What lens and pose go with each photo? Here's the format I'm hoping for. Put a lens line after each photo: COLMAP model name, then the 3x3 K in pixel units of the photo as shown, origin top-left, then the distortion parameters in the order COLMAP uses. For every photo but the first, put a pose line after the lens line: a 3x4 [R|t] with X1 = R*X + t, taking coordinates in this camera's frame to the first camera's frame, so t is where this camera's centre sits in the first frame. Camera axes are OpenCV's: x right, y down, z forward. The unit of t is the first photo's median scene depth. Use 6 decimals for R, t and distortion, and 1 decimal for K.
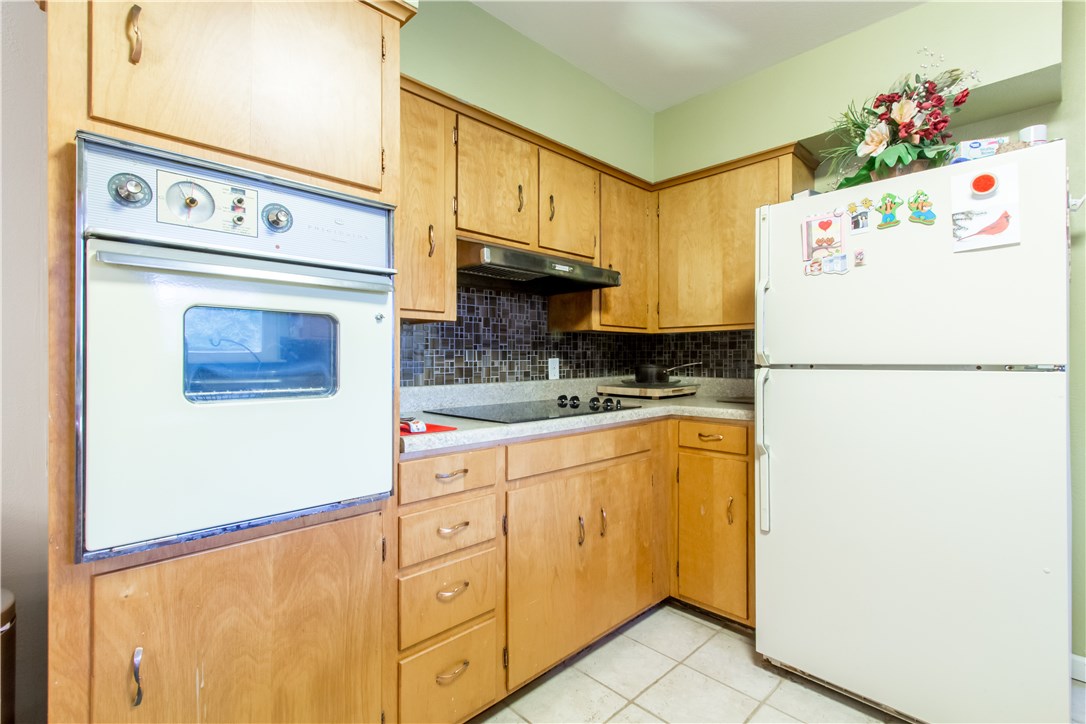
lens RADIAL K [[495.6, 0, 548.1], [0, 495.6, 359.0], [0, 0, 1]] dist [0.007457, -0.002748]
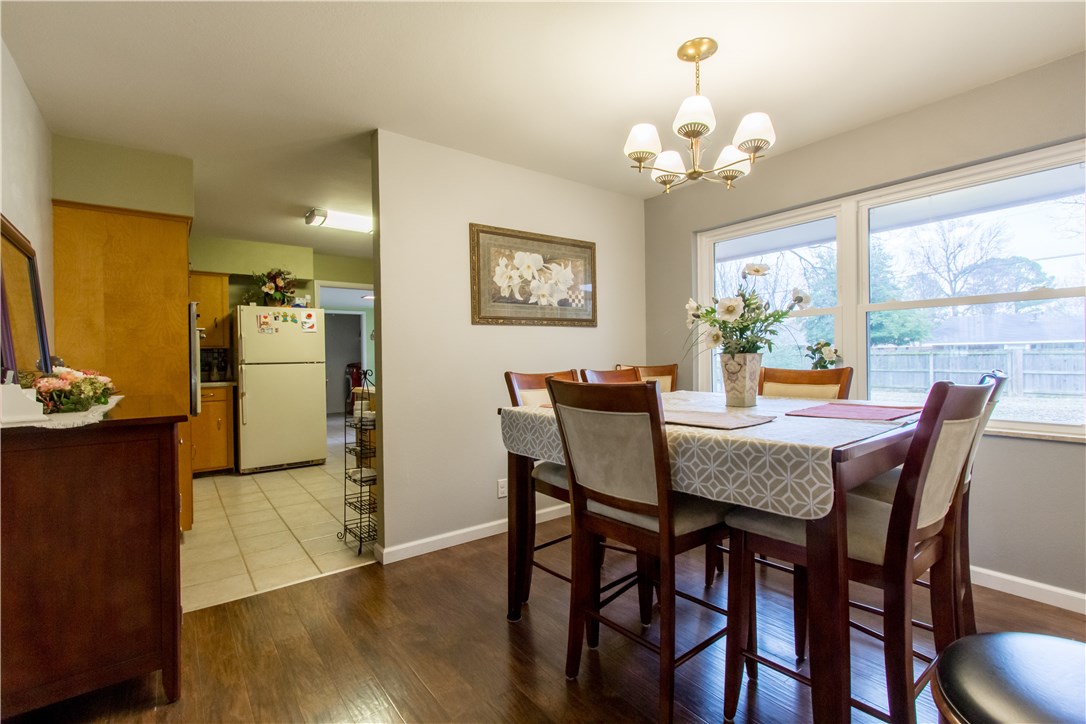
lens RADIAL K [[495.6, 0, 548.1], [0, 495.6, 359.8], [0, 0, 1]] dist [0.007457, -0.002748]
pose [[0.125444, -0.007310, 0.992074, -1.760131], [0.014874, 0.999874, 0.005487, 0.001628], [-0.991989, 0.014067, 0.125537, -0.862817]]
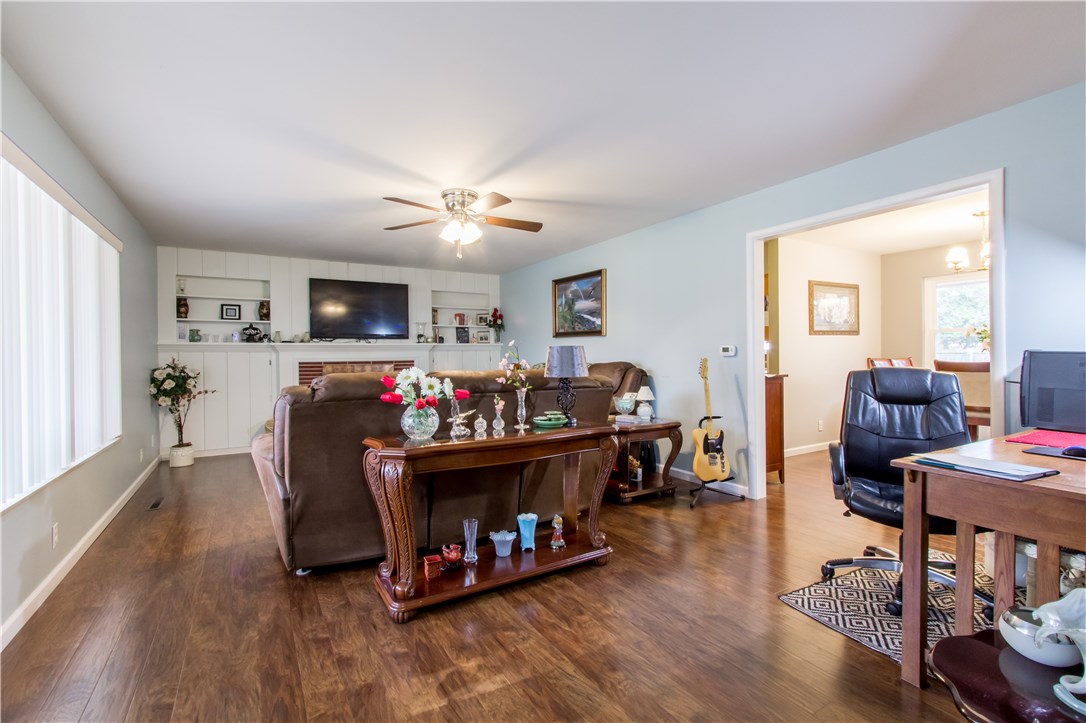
lens RADIAL K [[495.6, 0, 544.3], [0, 495.6, 359.8], [0, 0, 1]] dist [0.007457, -0.002748]
pose [[0.236593, -0.012148, 0.971533, -3.268026], [0.013947, 0.999861, 0.009105, -0.008046], [-0.971509, 0.011395, 0.236729, 0.277957]]
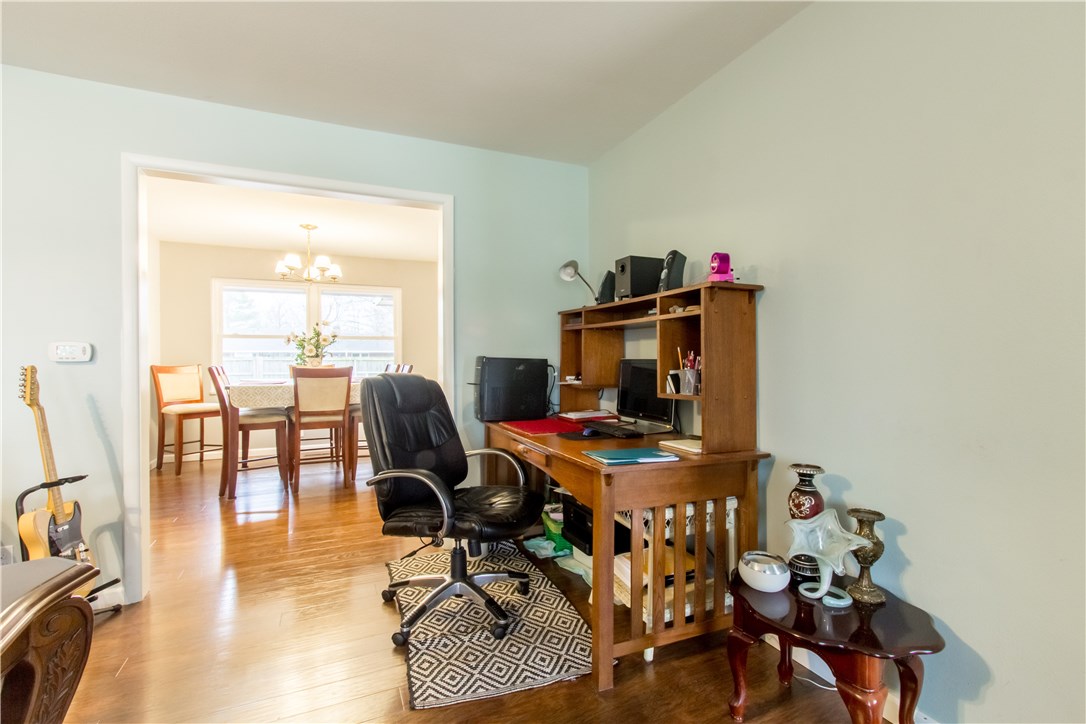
lens RADIAL K [[495.6, 0, 552.1], [0, 495.6, 359.2], [0, 0, 1]] dist [0.007457, -0.002748]
pose [[-0.940650, 0.000556, 0.339377, -2.541747], [0.002519, 0.999983, 0.005343, -0.003293], [-0.339369, 0.005881, -0.940635, 0.680118]]
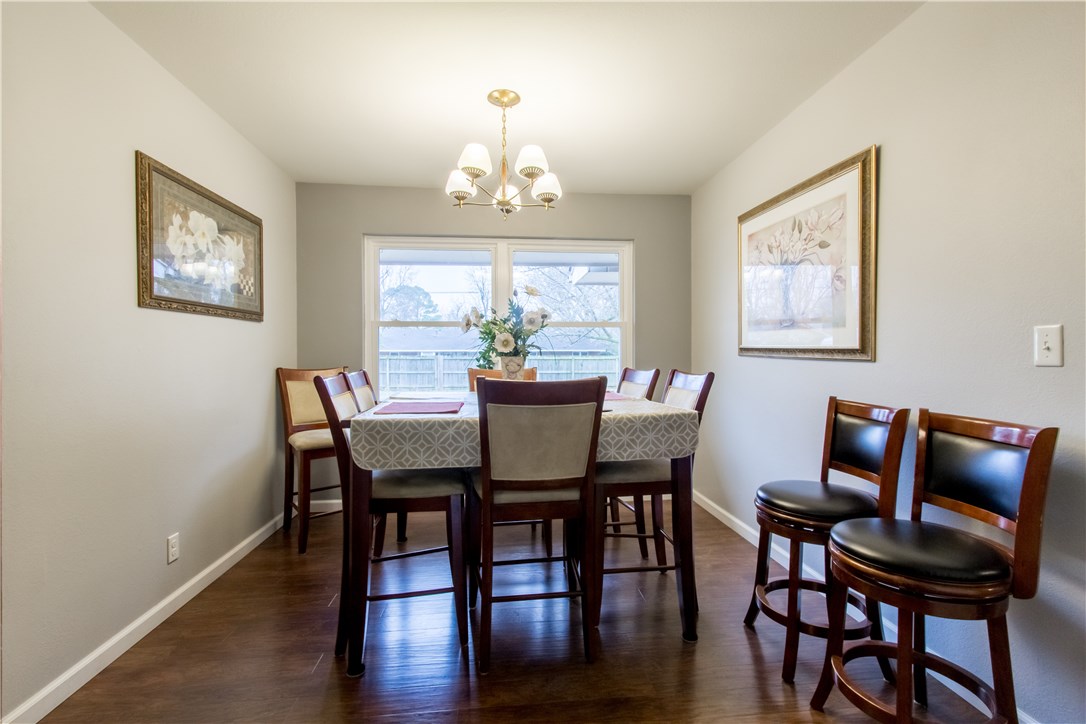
lens RADIAL K [[495.6, 0, 546.1], [0, 495.6, 357.2], [0, 0, 1]] dist [0.007457, -0.002748]
pose [[-0.782234, 0.001090, 0.622984, -1.547732], [0.003638, 0.999989, 0.002818, -0.000845], [-0.622974, 0.004470, -0.782229, -0.213134]]
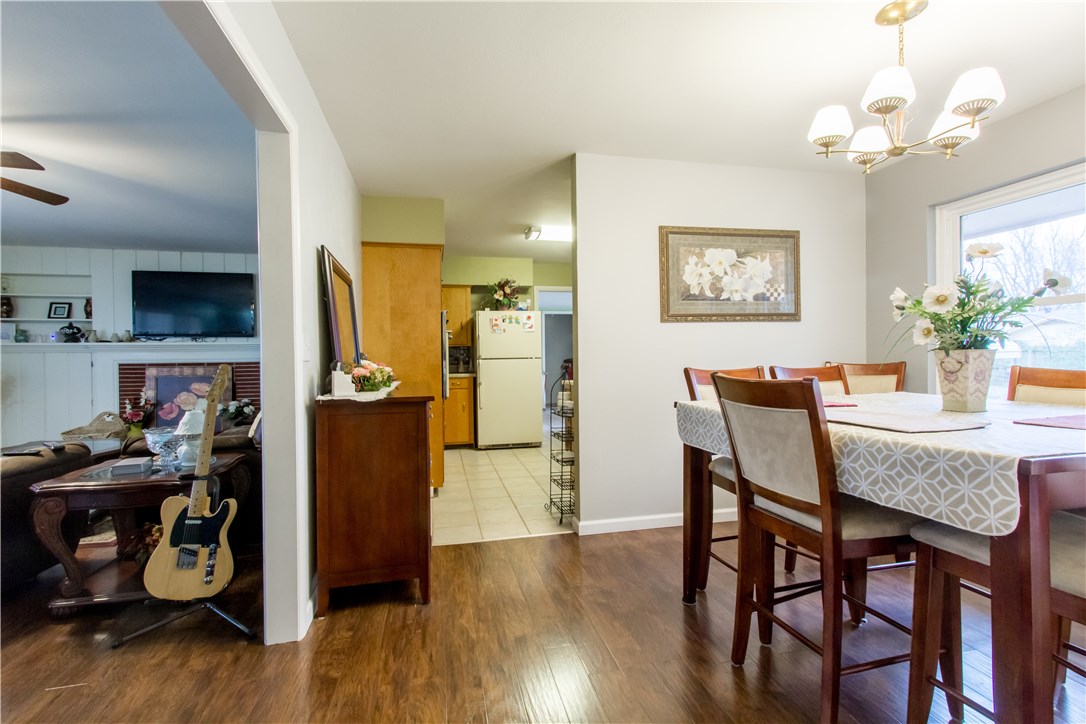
lens RADIAL K [[495.6, 0, 544.7], [0, 495.6, 359.0], [0, 0, 1]] dist [0.007457, -0.002748]
pose [[0.530792, -0.012014, 0.847417, -1.830412], [0.013252, 0.999895, 0.005875, 0.001552], [-0.847398, 0.008112, 0.530896, -0.965613]]
